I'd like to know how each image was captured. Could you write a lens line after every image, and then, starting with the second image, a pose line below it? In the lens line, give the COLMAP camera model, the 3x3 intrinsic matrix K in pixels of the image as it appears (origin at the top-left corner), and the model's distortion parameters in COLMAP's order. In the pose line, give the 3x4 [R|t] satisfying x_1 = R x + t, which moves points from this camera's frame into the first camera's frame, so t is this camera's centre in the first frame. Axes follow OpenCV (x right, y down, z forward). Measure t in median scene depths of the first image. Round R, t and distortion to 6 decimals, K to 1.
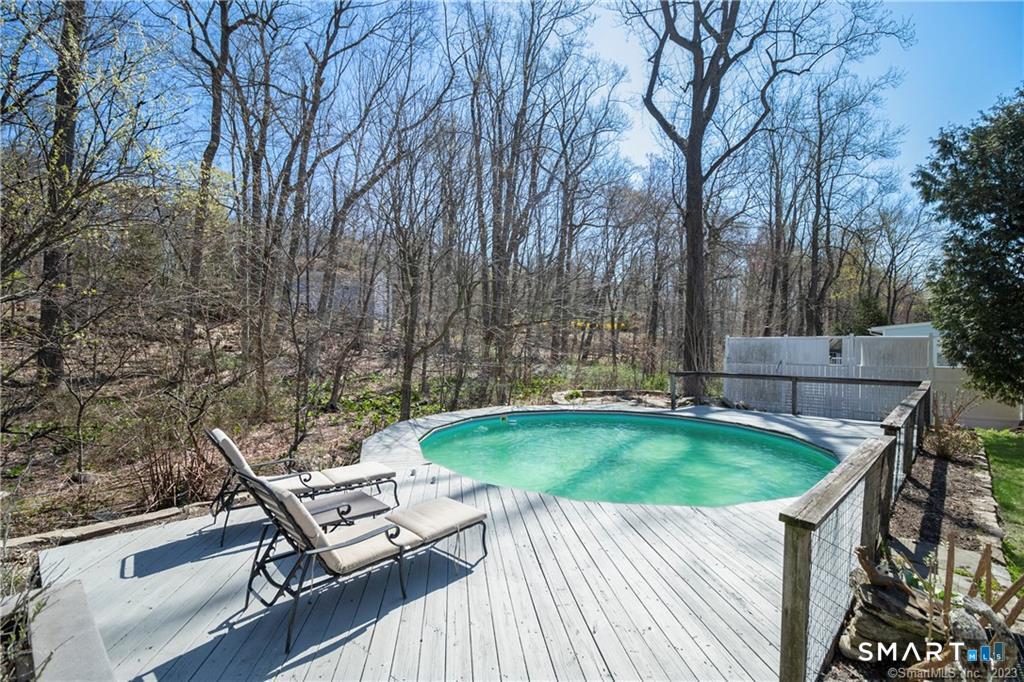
lens RADIAL K [[475.3, 0, 518.6], [0, 475.3, 341.0], [0, 0, 1]] dist [0.000348, -0.009566]
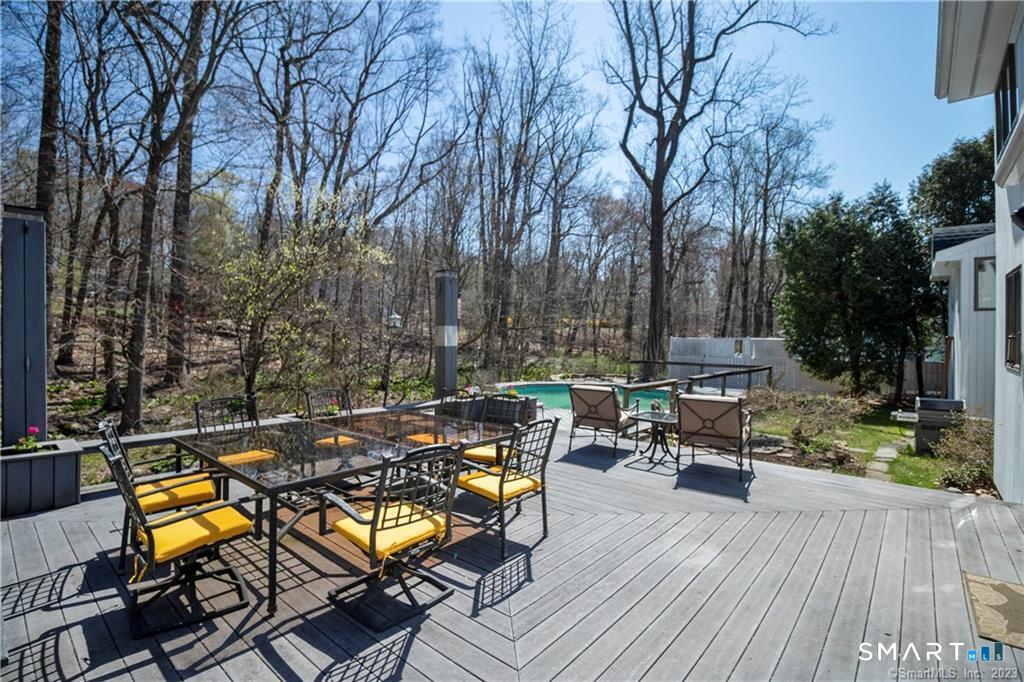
lens RADIAL K [[475.3, 0, 513.1], [0, 475.3, 342.4], [0, 0, 1]] dist [0.000348, -0.009566]
pose [[0.999730, 0.006132, 0.022407, -0.046431], [-0.006535, 0.999817, 0.017962, -0.009767], [-0.022293, -0.018104, 0.999588, -0.272902]]
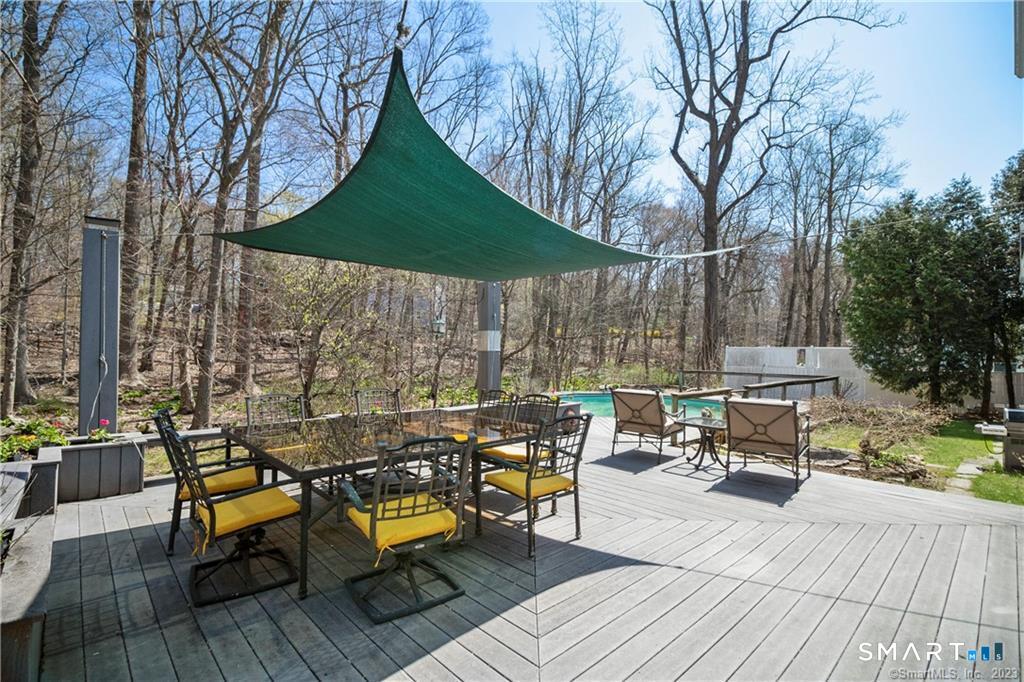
lens RADIAL K [[475.3, 0, 513.0], [0, 475.3, 342.6], [0, 0, 1]] dist [0.000348, -0.009566]
pose [[0.996512, 0.004089, -0.083352, -0.041555], [-0.004654, 0.999967, -0.006584, -0.005115], [0.083322, 0.006949, 0.996498, -0.271343]]
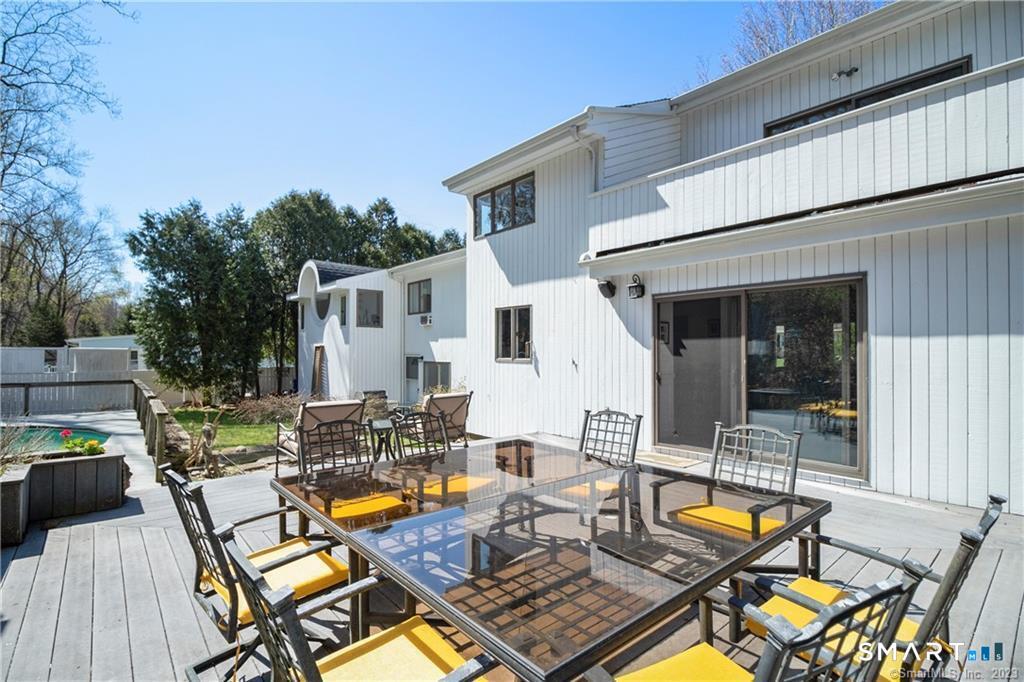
lens RADIAL K [[475.3, 0, 516.4], [0, 475.3, 350.0], [0, 0, 1]] dist [0.000348, -0.009566]
pose [[0.114456, 0.007446, 0.993400, -0.180785], [-0.010587, 0.999924, -0.006275, -0.004610], [-0.993372, -0.009799, 0.114526, -0.135119]]
